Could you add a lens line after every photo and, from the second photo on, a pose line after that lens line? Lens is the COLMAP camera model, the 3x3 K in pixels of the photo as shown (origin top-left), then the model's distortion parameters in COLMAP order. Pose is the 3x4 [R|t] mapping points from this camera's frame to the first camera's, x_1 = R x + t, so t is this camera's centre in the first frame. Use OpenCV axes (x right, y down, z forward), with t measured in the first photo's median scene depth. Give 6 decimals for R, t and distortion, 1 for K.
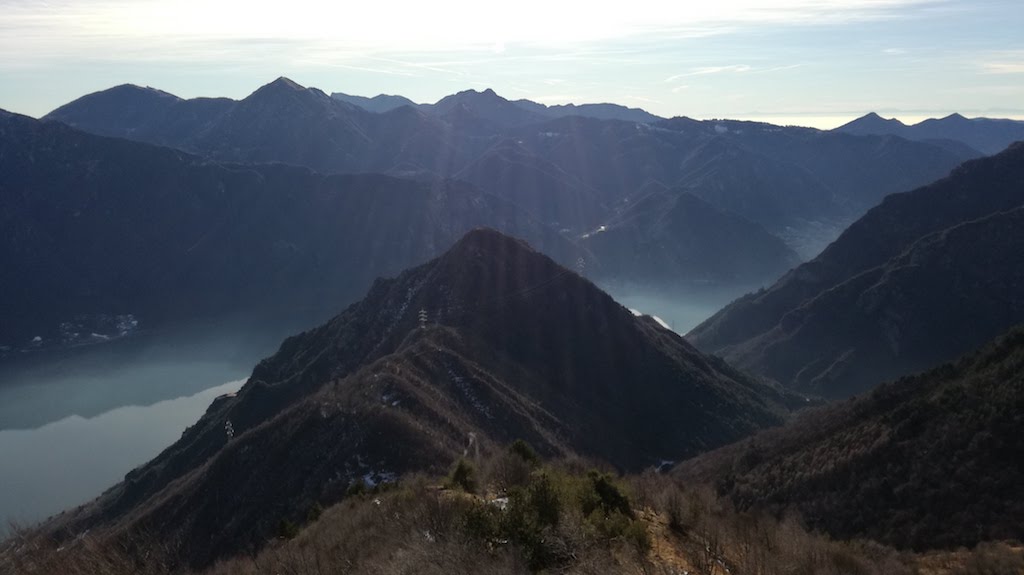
lens RADIAL K [[855.7, 0, 512.0], [0, 855.7, 287.5], [0, 0, 1]] dist [0.117062, -0.221665]
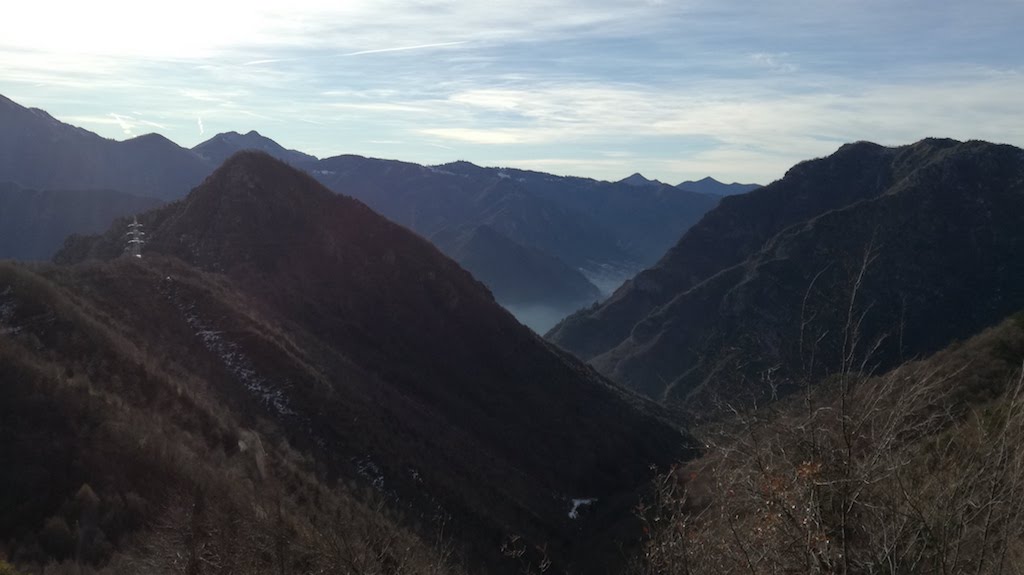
lens RADIAL K [[855.7, 0, 512.0], [0, 855.7, 287.5], [0, 0, 1]] dist [0.117062, -0.221665]
pose [[0.965093, -0.003920, 0.261879, -0.013000], [0.025068, 0.996680, -0.077460, 0.056100], [-0.260706, 0.081321, 0.961987, 0.236293]]
